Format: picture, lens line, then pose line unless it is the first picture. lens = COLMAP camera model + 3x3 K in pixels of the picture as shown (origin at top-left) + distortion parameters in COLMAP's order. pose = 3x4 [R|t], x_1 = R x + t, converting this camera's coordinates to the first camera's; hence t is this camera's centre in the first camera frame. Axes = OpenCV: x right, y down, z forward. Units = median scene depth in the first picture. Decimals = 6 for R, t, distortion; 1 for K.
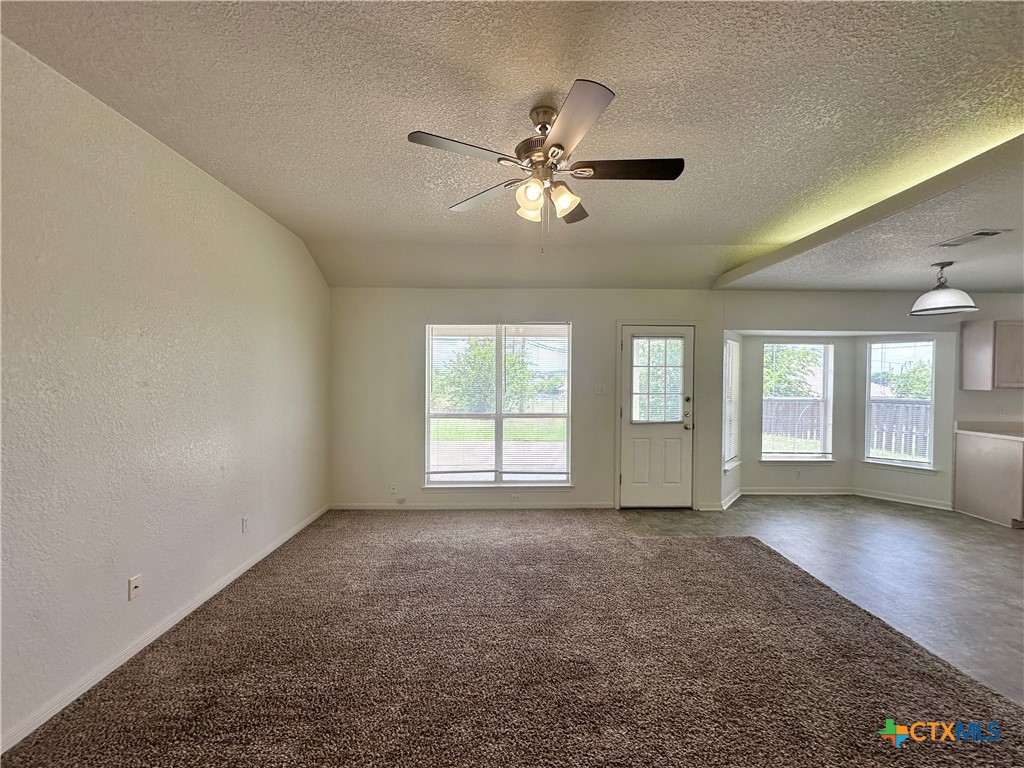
lens RADIAL K [[408.2, 0, 512.6], [0, 408.2, 384.9], [0, 0, 1]] dist [-0.000175, -0.000236]
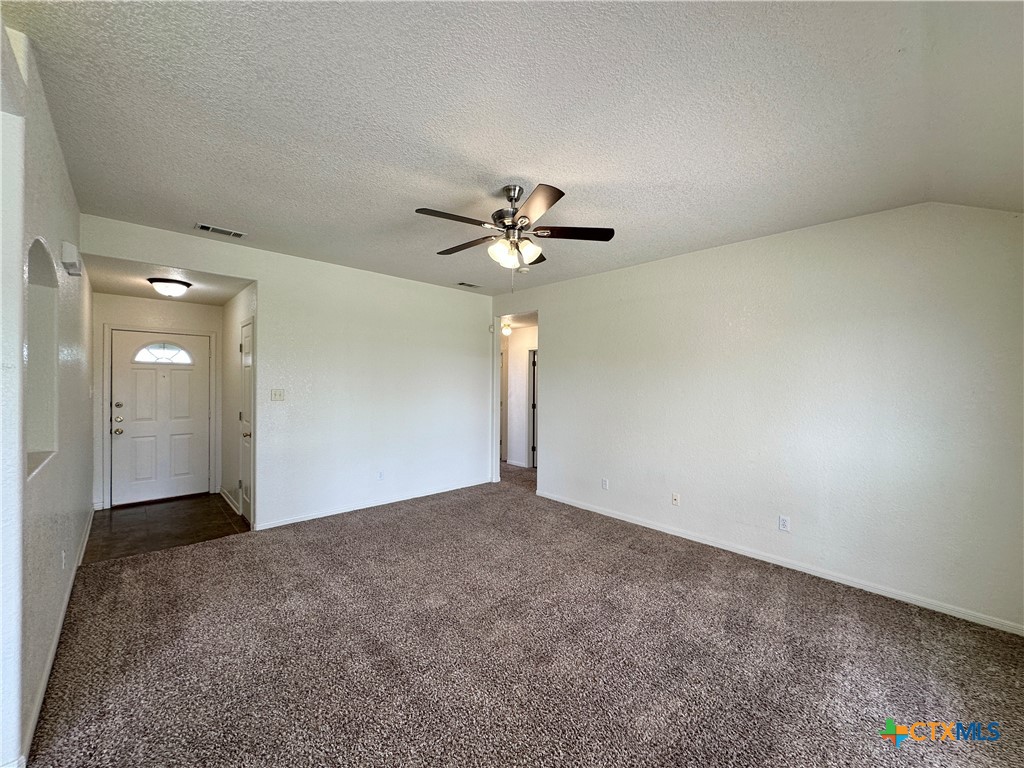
lens RADIAL K [[408.2, 0, 513.4], [0, 408.2, 381.3], [0, 0, 1]] dist [-0.000175, -0.000236]
pose [[-0.737775, -0.018213, -0.674801, 0.429223], [-0.031918, 0.999459, 0.007921, -0.018911], [0.674292, 0.027382, -0.737957, 0.887177]]
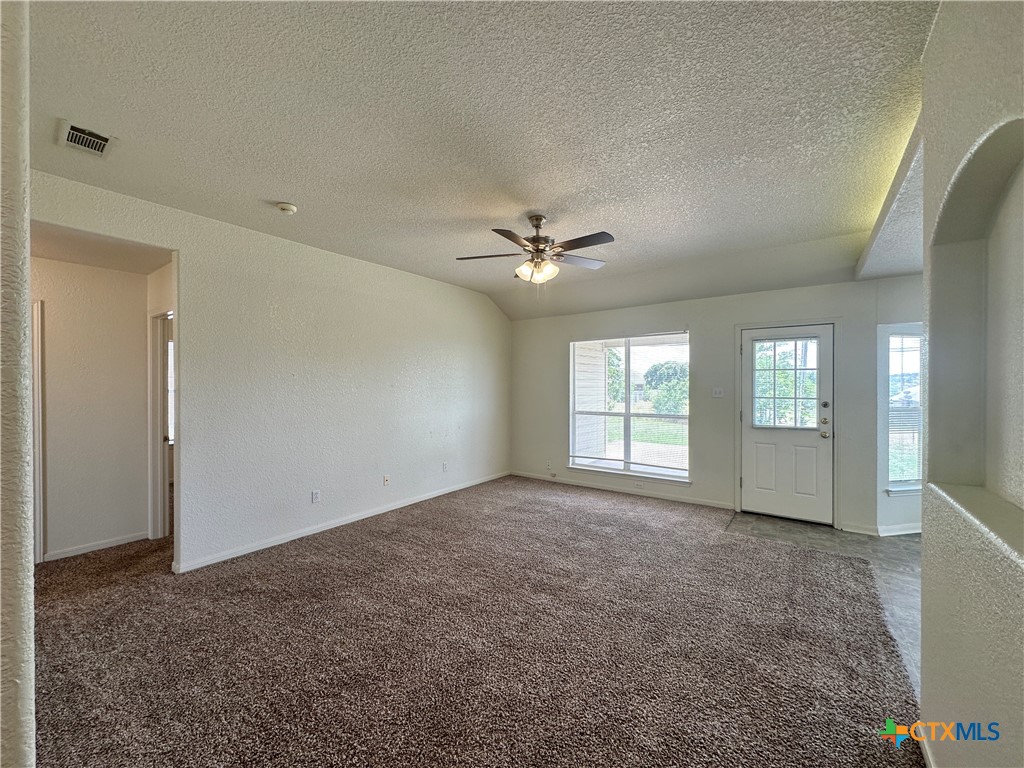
lens RADIAL K [[408.2, 0, 509.6], [0, 408.2, 385.4], [0, 0, 1]] dist [-0.000175, -0.000236]
pose [[0.792579, -0.002985, -0.609762, 0.429798], [-0.006310, 0.999894, -0.013096, 0.008834], [0.609736, 0.014227, 0.792477, -0.151316]]
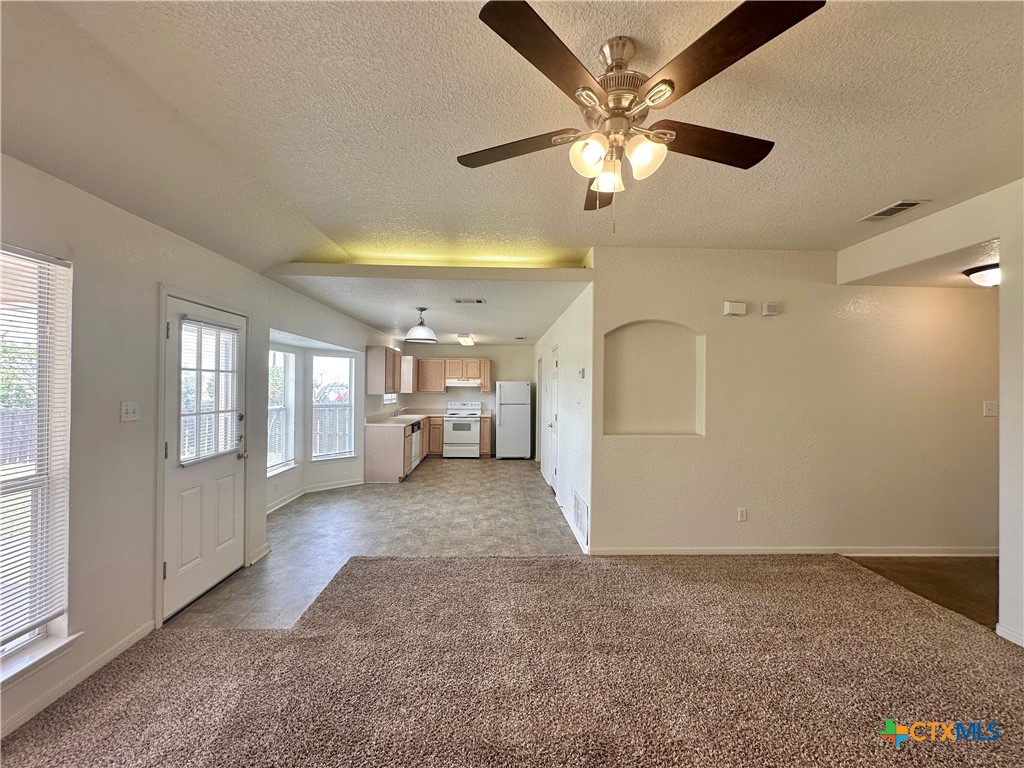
lens RADIAL K [[408.2, 0, 512.6], [0, 408.2, 383.4], [0, 0, 1]] dist [-0.000175, -0.000236]
pose [[-0.016885, 0.002122, 0.999855, -0.302288], [0.011312, 0.999934, -0.001931, -0.018198], [-0.999793, 0.011277, -0.016908, 0.535270]]
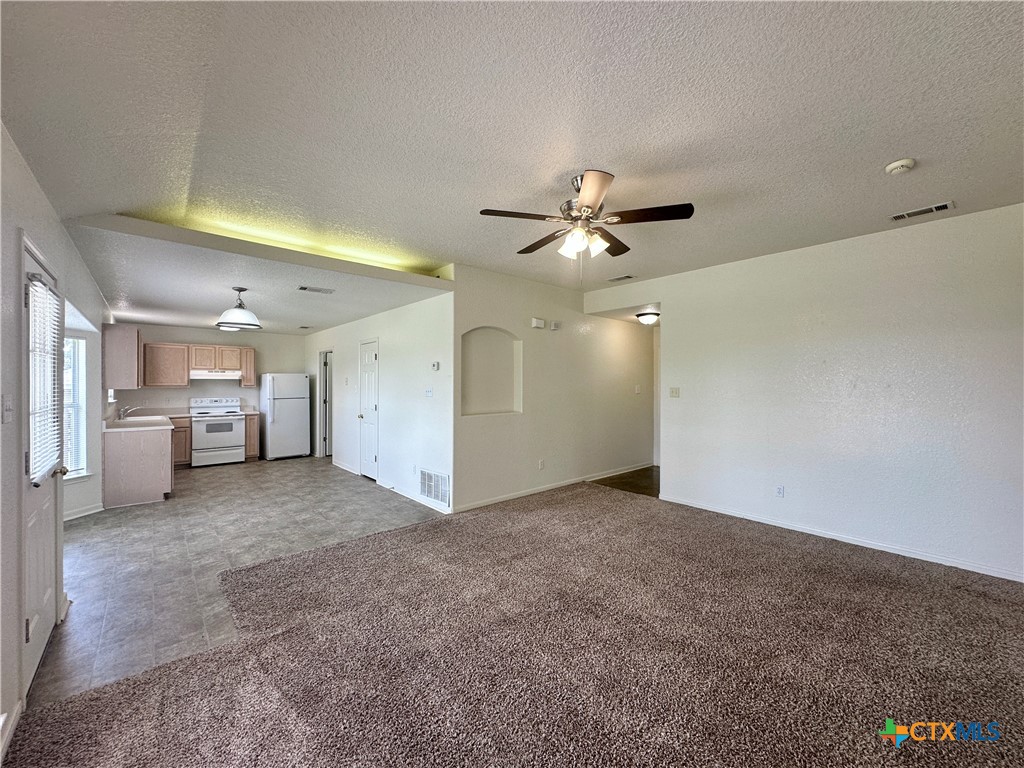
lens RADIAL K [[408.2, 0, 513.4], [0, 408.2, 384.5], [0, 0, 1]] dist [-0.000175, -0.000236]
pose [[-0.648654, -0.011345, 0.760999, -0.348421], [0.009384, 0.999694, 0.022901, -0.015605], [-0.761026, 0.021996, -0.648349, 0.897169]]
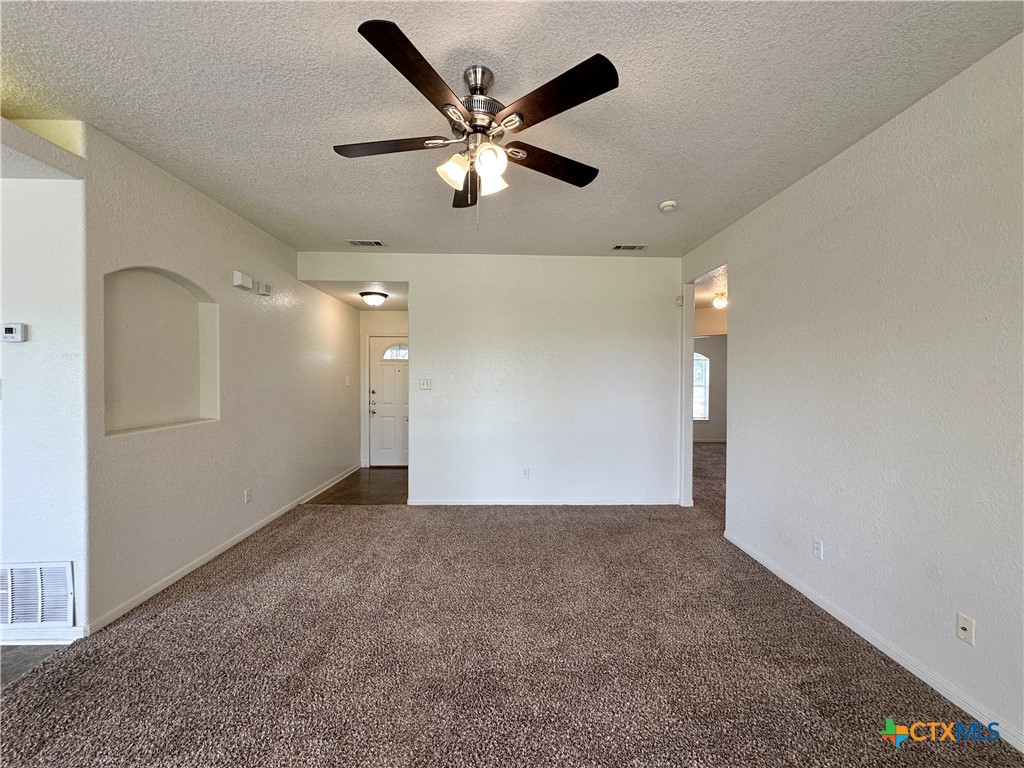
lens RADIAL K [[408.2, 0, 512.5], [0, 408.2, 383.8], [0, 0, 1]] dist [-0.000175, -0.000236]
pose [[-0.999866, -0.014117, -0.008331, -0.000568], [-0.014424, 0.999173, 0.038022, -0.007140], [0.007788, 0.038137, -0.999242, 0.852019]]
